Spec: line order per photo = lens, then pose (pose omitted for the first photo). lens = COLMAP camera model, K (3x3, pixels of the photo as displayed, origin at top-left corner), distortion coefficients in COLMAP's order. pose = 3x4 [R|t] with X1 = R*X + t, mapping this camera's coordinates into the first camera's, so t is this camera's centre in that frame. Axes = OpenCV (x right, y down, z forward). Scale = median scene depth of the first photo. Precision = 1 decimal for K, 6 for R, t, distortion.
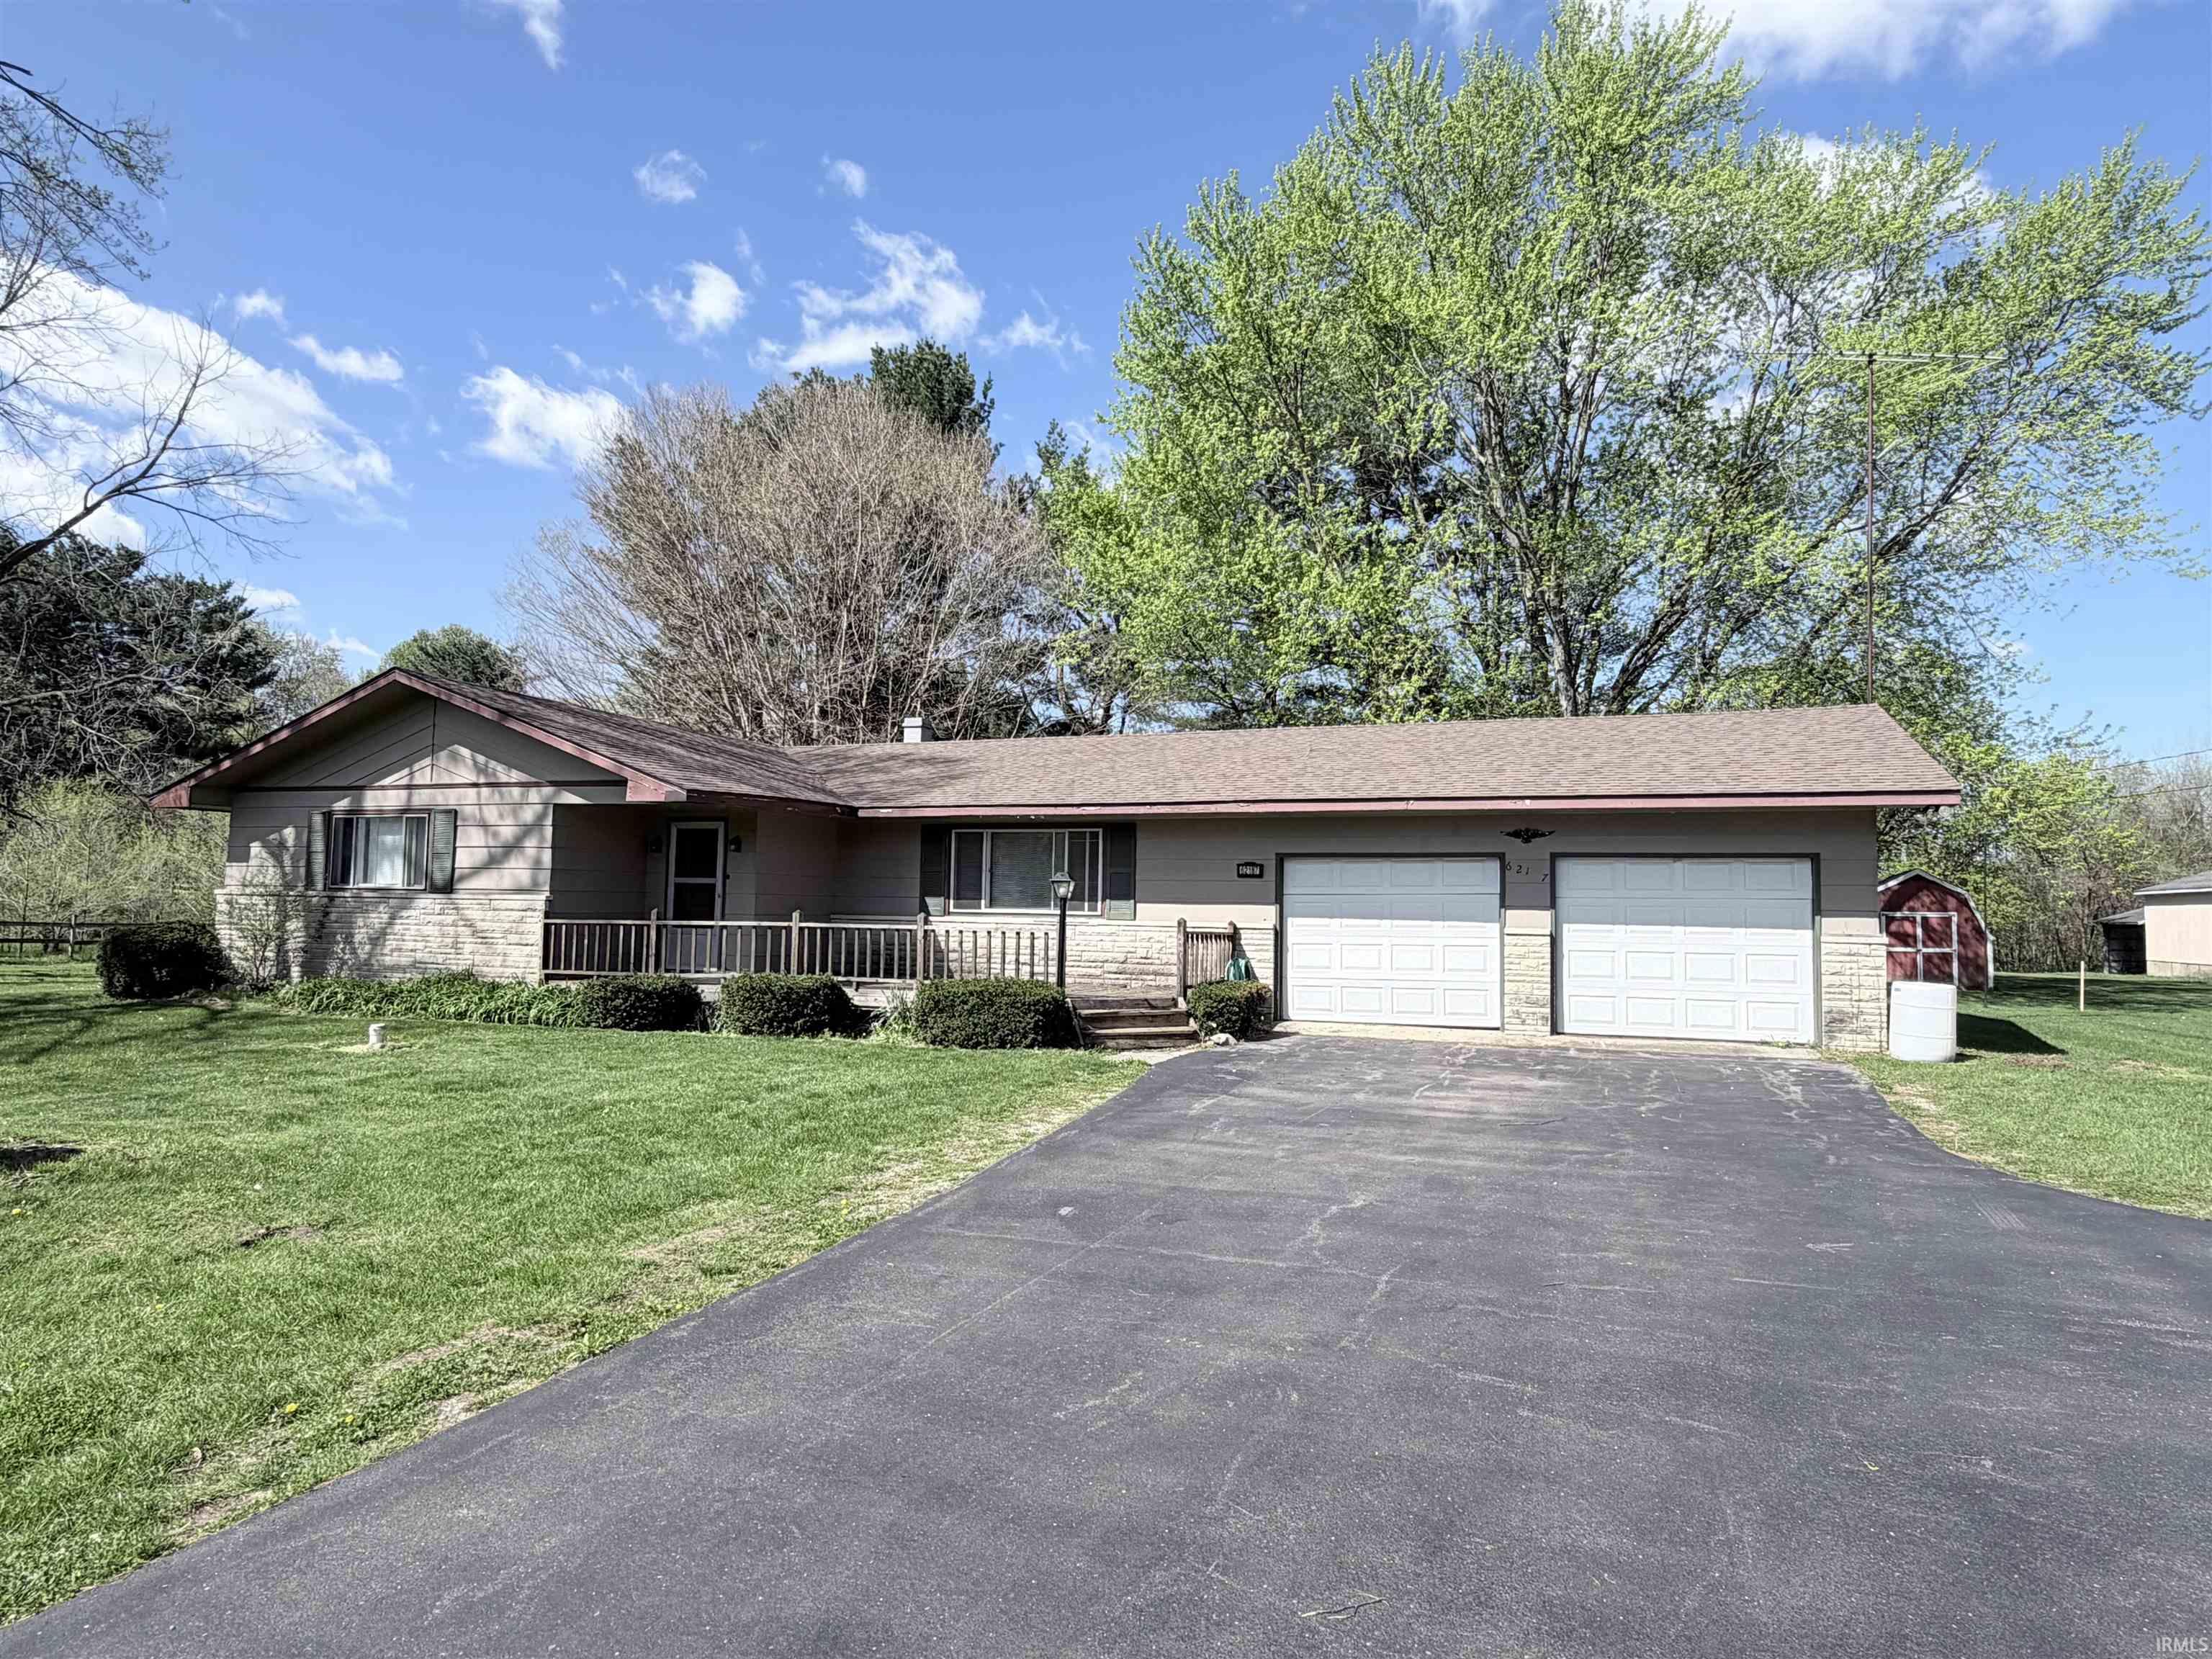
lens RADIAL K [[1368.6, 0, 1106.0], [0, 1368.6, 829.5], [0, 0, 1]] dist [0.002426, -0.001594]
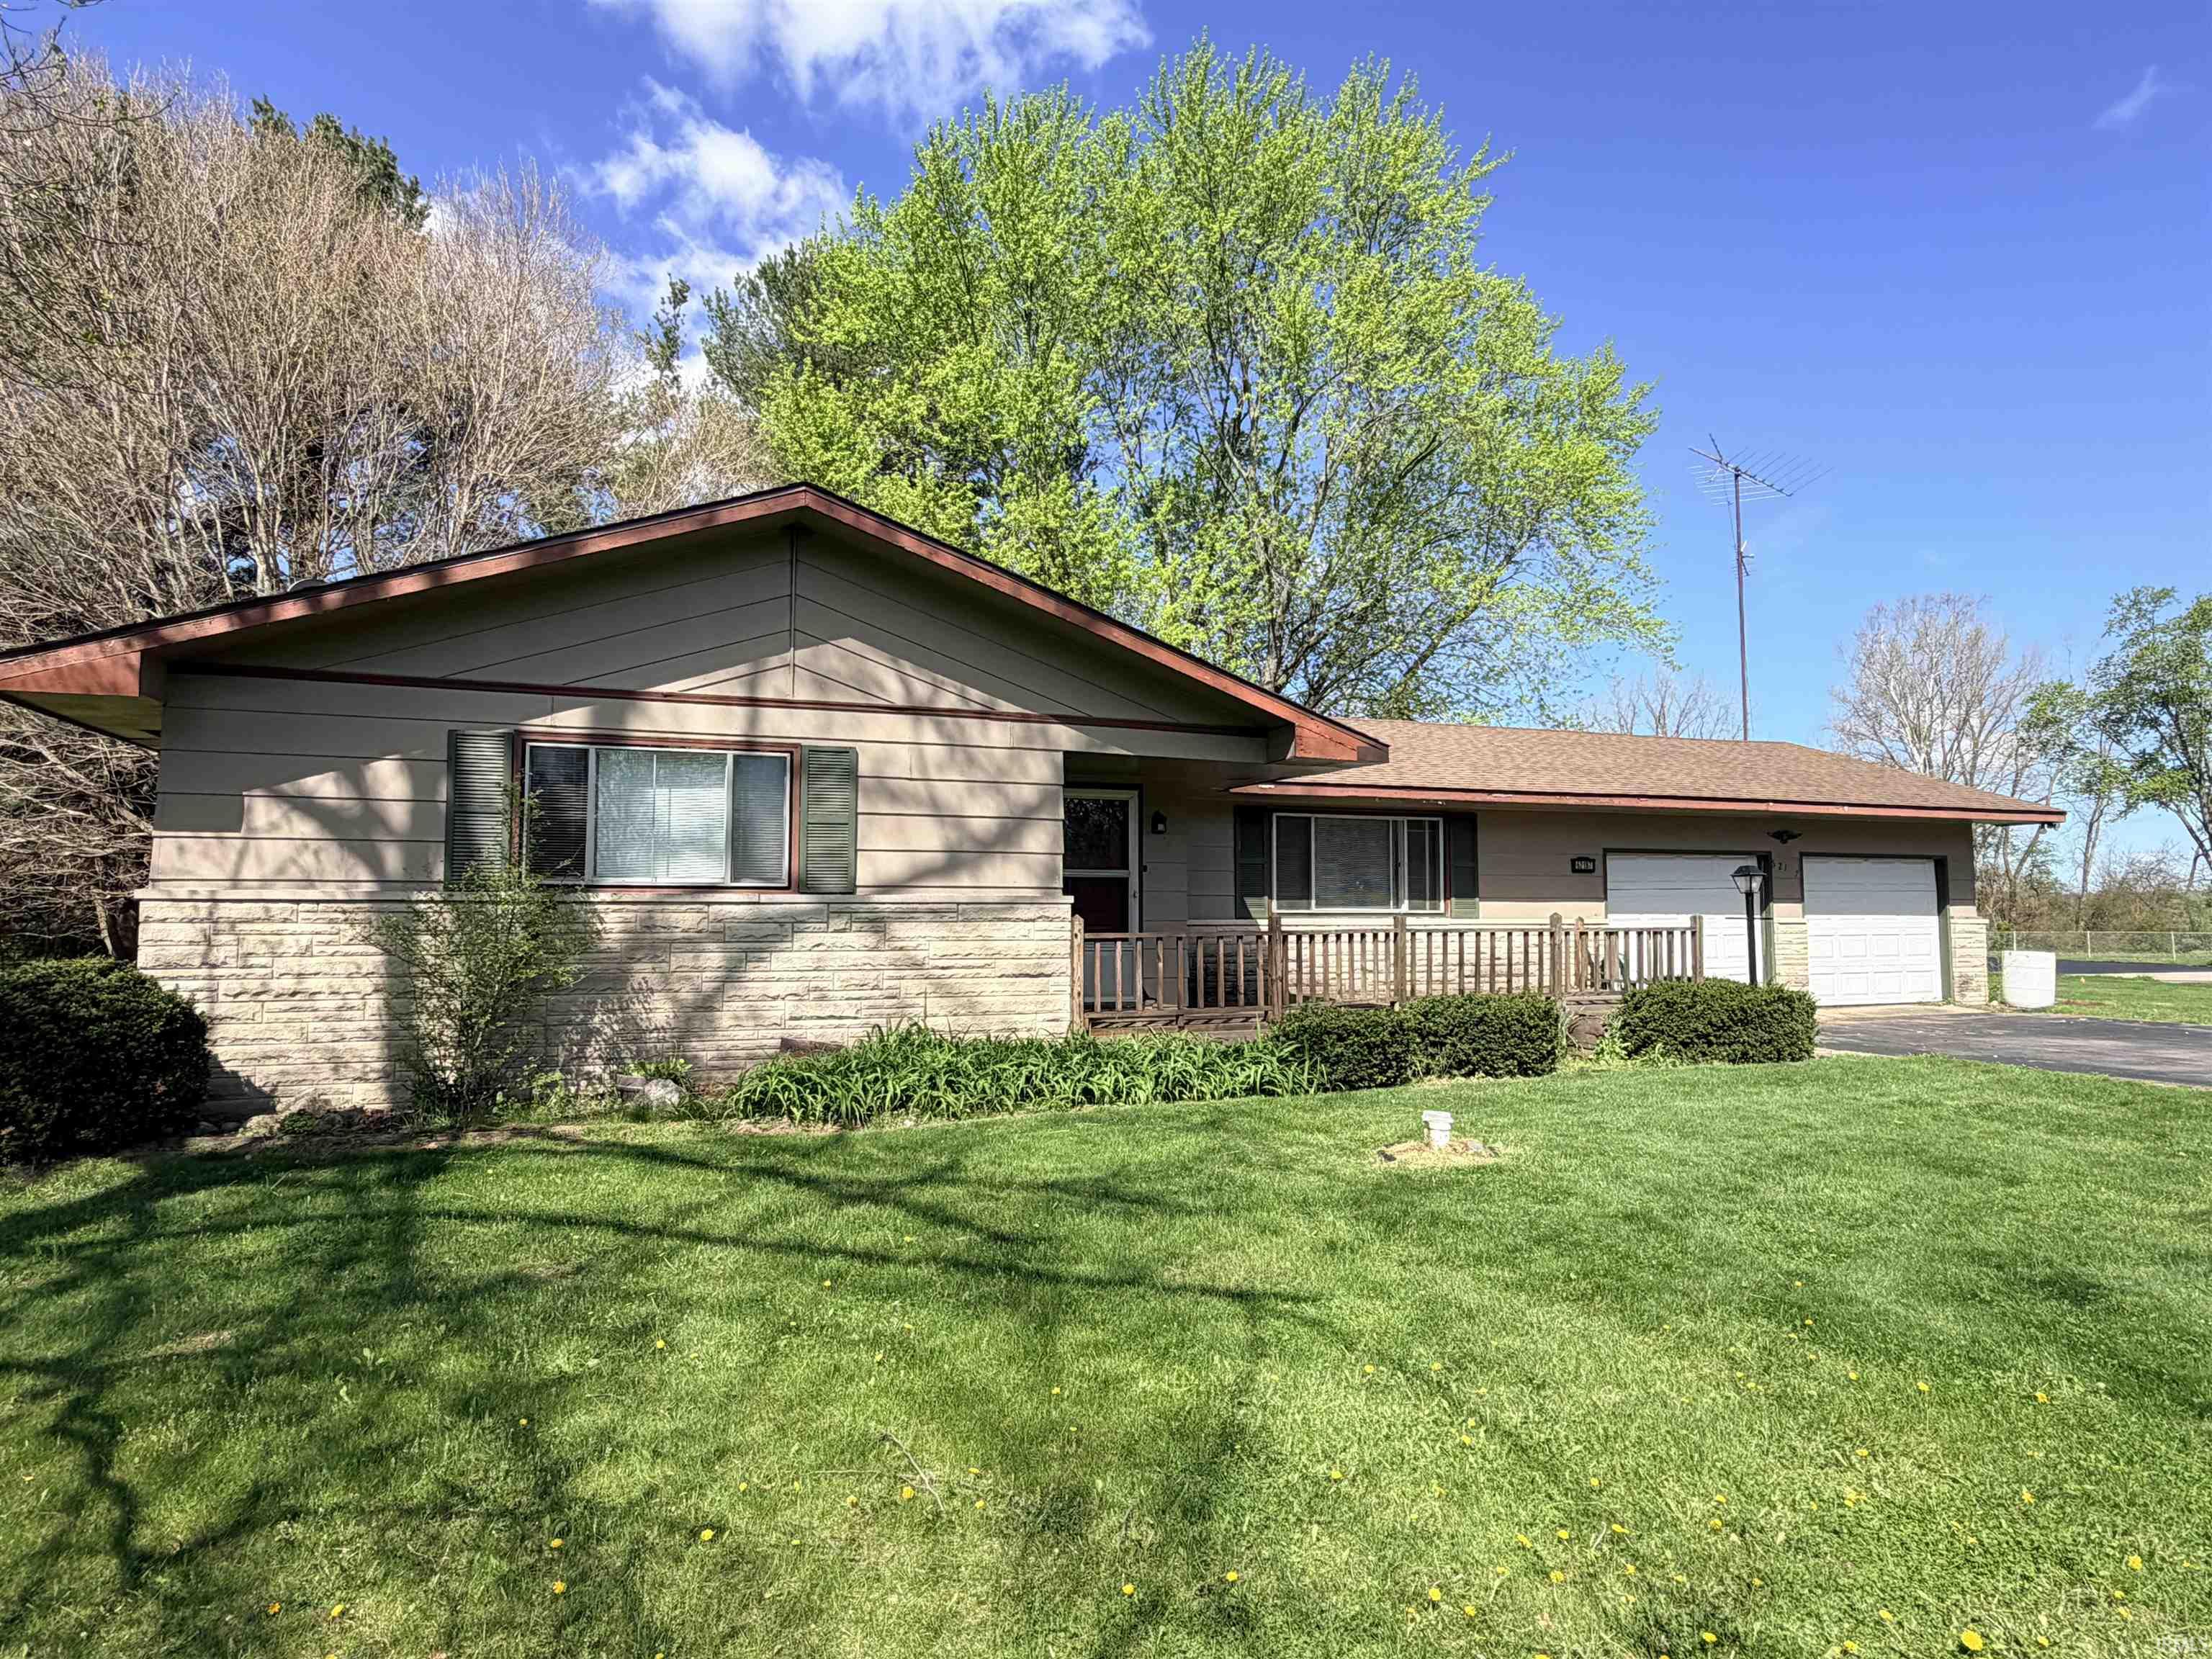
lens RADIAL K [[1368.6, 0, 1106.0], [0, 1368.6, 829.5], [0, 0, 1]] dist [0.002426, -0.001594]
pose [[0.717892, 0.025204, 0.695698, -0.794469], [-0.026250, 0.999614, -0.009127, 0.021099], [-0.695659, -0.011710, 0.718277, 0.521066]]
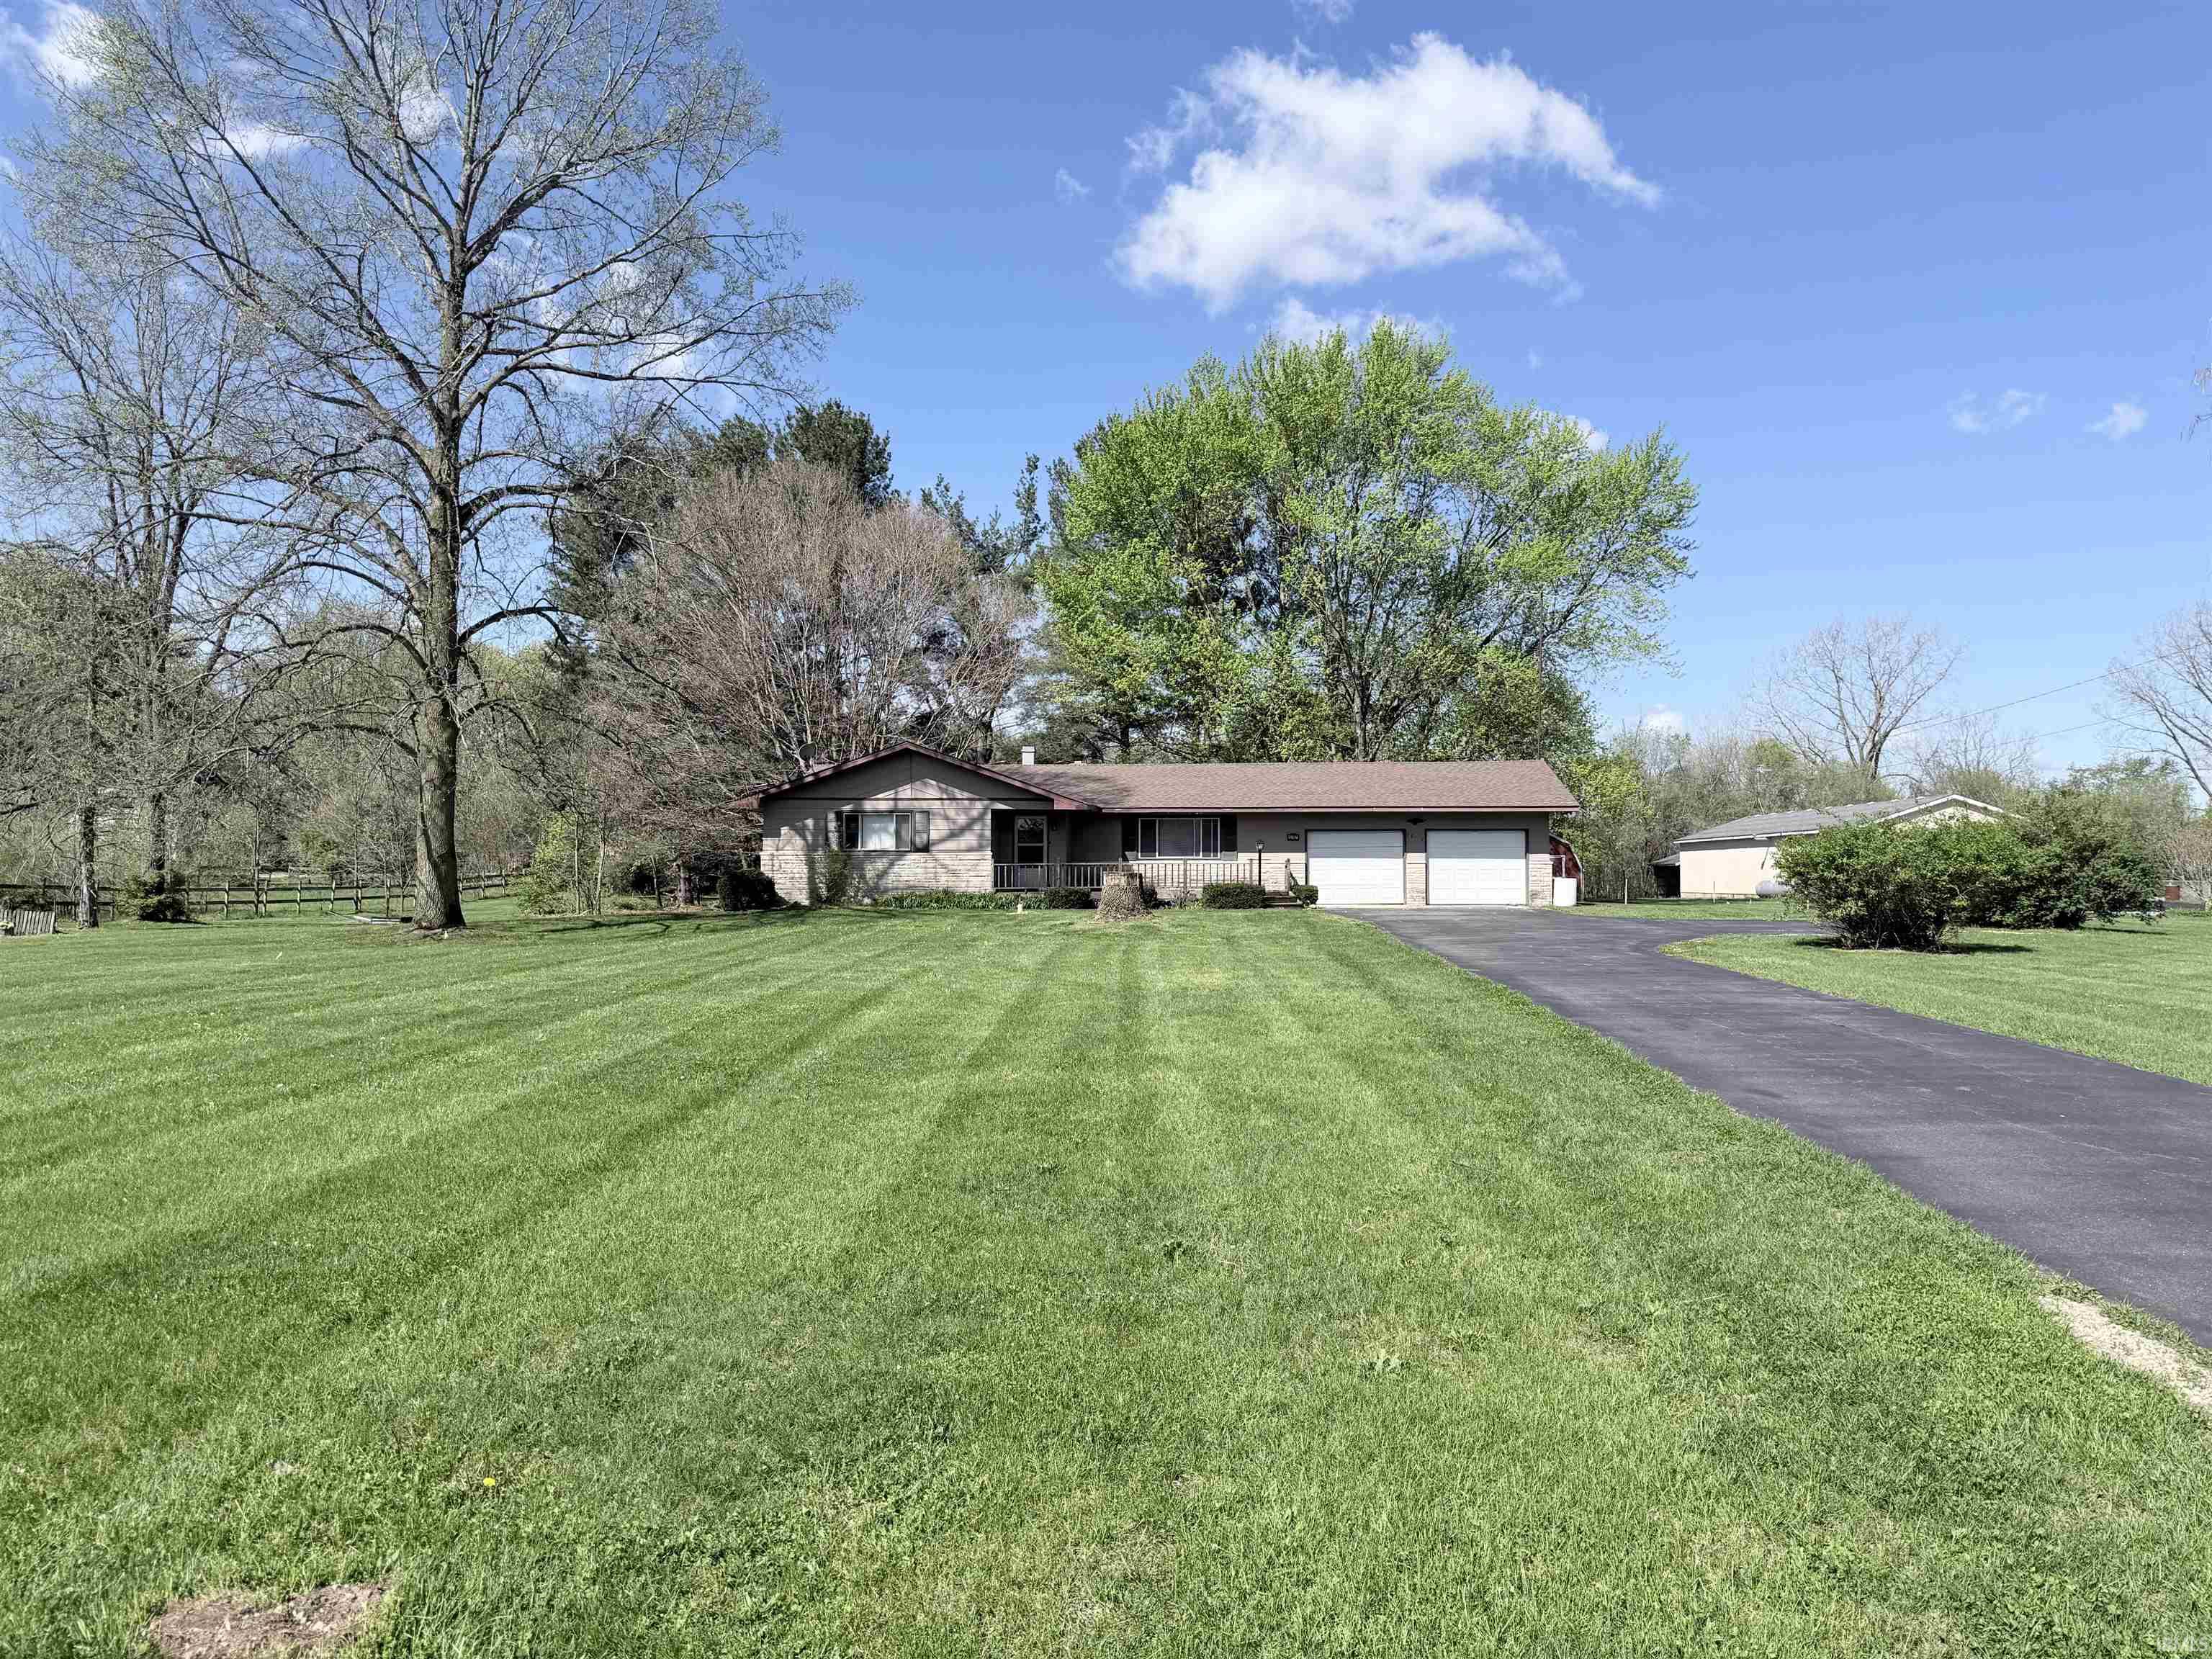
lens RADIAL K [[1513.5, 0, 1106.0], [0, 1513.5, 829.5], [0, 0, 1]] dist [0.001977, 0.000156]
pose [[0.962864, -0.007563, 0.269882, -0.821307], [-0.001264, 0.999470, 0.032517, -0.059422], [-0.269985, -0.031651, 0.962344, -1.234763]]
